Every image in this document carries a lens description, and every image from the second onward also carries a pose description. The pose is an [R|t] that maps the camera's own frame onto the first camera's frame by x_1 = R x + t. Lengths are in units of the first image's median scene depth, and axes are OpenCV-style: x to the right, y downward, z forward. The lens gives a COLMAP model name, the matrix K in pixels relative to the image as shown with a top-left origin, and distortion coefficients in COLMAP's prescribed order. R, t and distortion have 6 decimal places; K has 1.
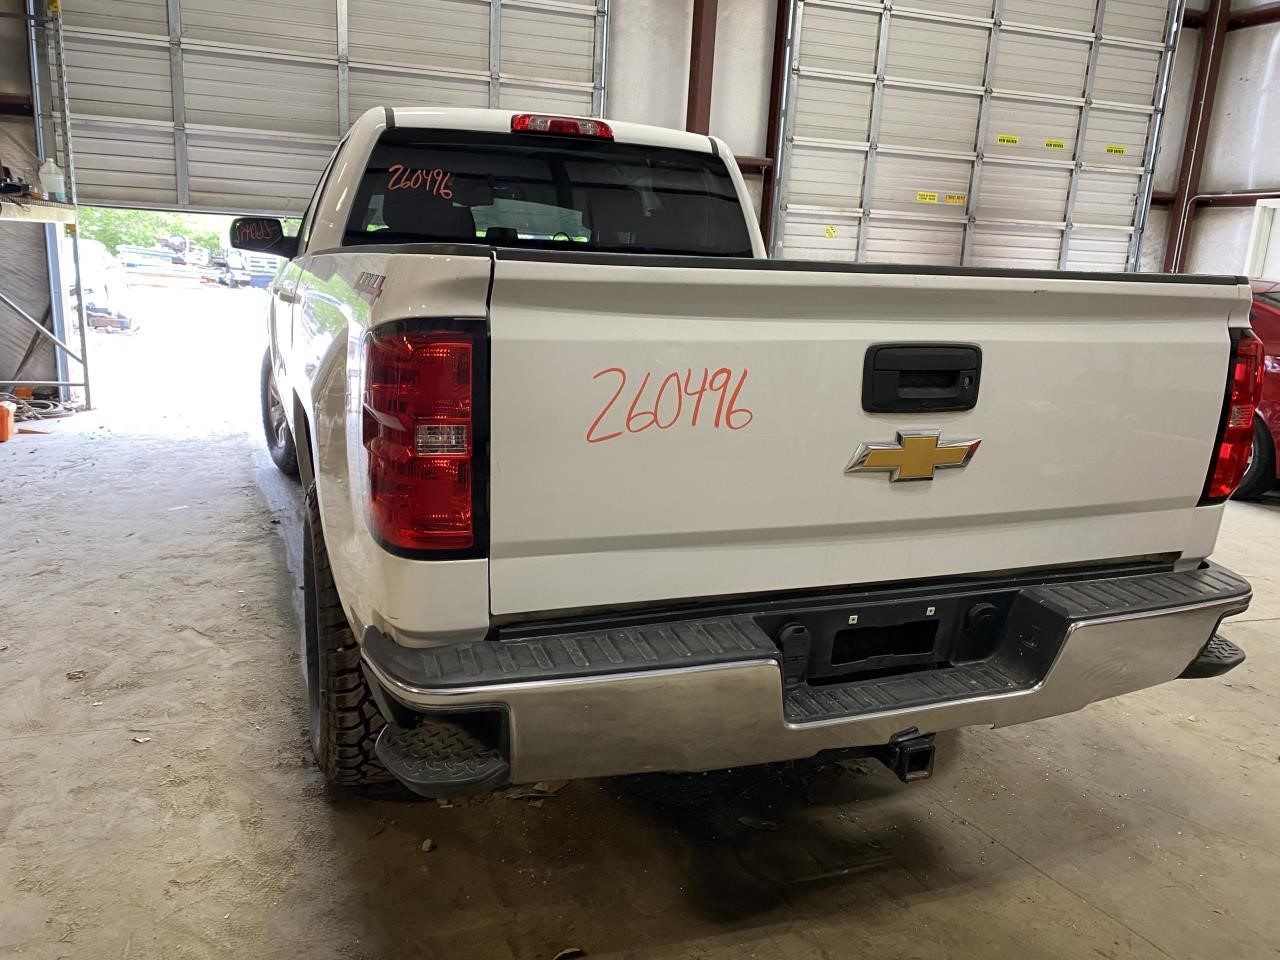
lens RADIAL K [[993.4, 0, 640.0], [0, 993.4, 480.0], [0, 0, 1]] dist [0.000765, 0.001044]
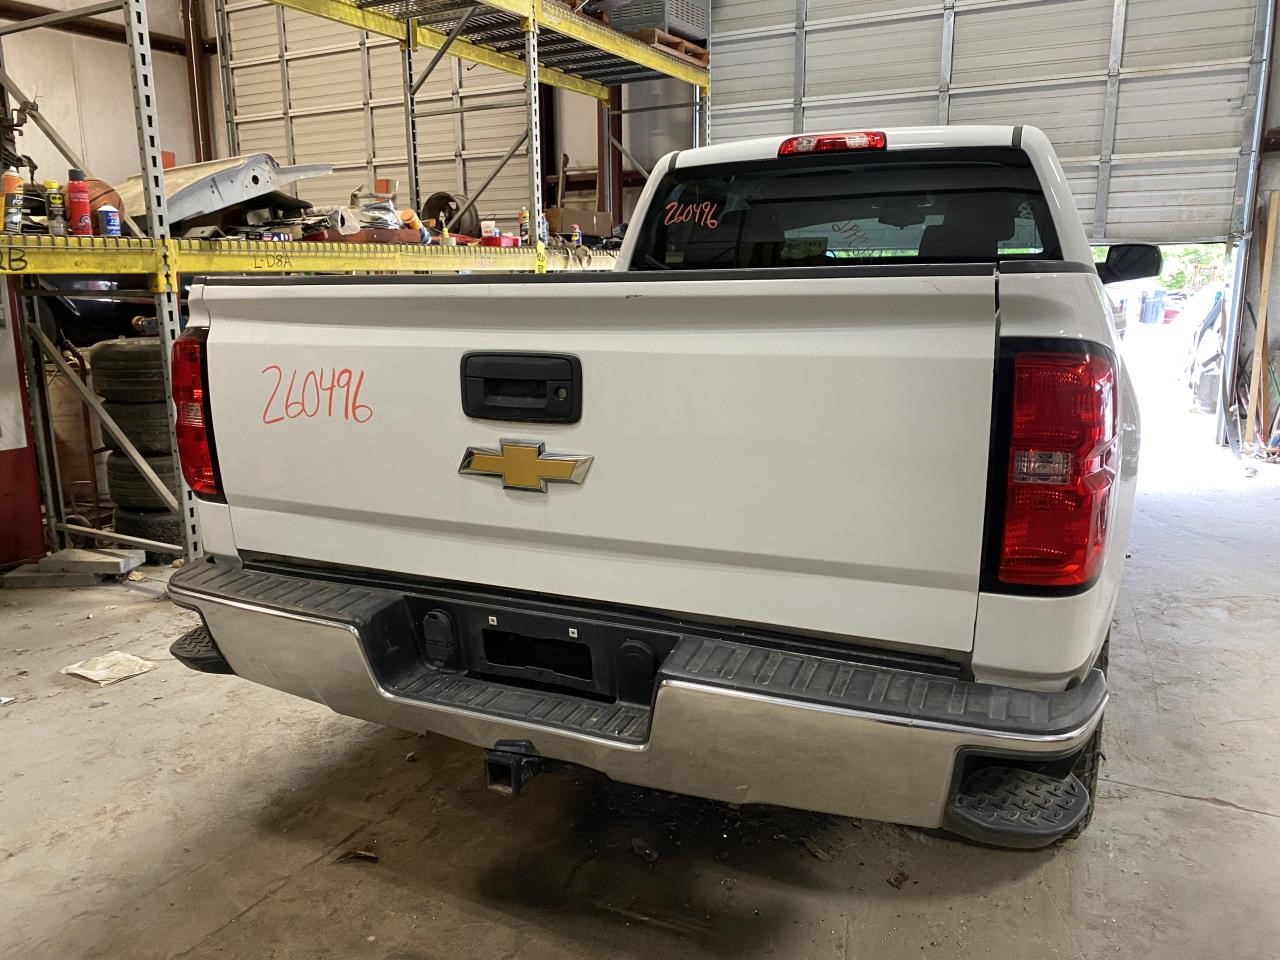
lens RADIAL K [[973.3, 0, 640.0], [0, 973.3, 480.0], [0, 0, 1]] dist [0.063567, -0.001661]
pose [[0.697900, 0.101061, -0.709029, 0.459960], [-0.120116, 0.992488, 0.023233, -0.020275], [0.706051, 0.068951, 0.704796, 0.174947]]
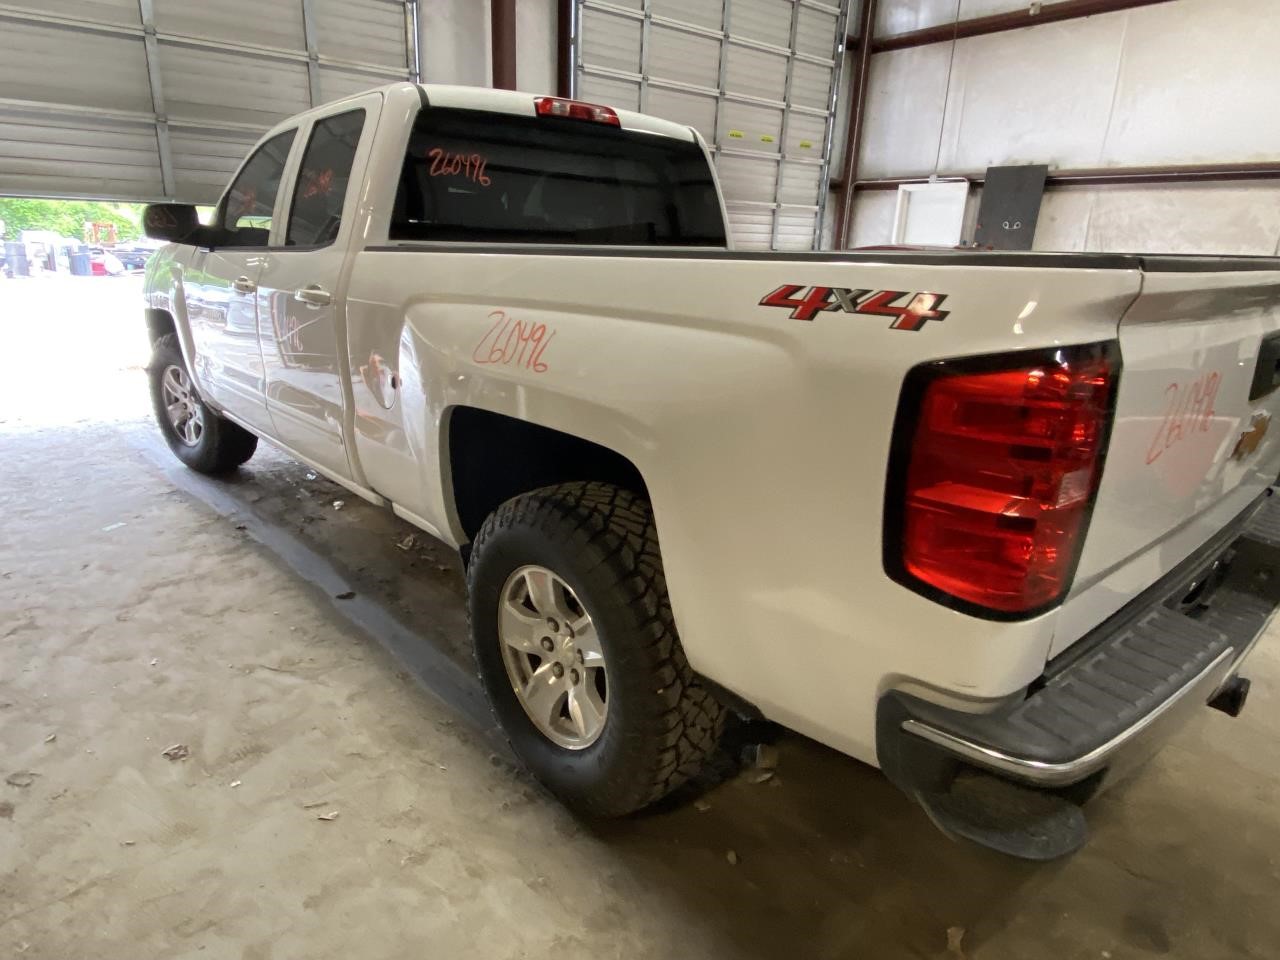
lens RADIAL K [[791.7, 0, 640.0], [0, 791.7, 480.0], [0, 0, 1]] dist [0.043744, -0.050021]
pose [[0.937738, -0.115220, 0.327676, -0.290160], [0.087170, 0.991253, 0.099090, -0.053316], [-0.336227, -0.064357, 0.939579, 0.170736]]
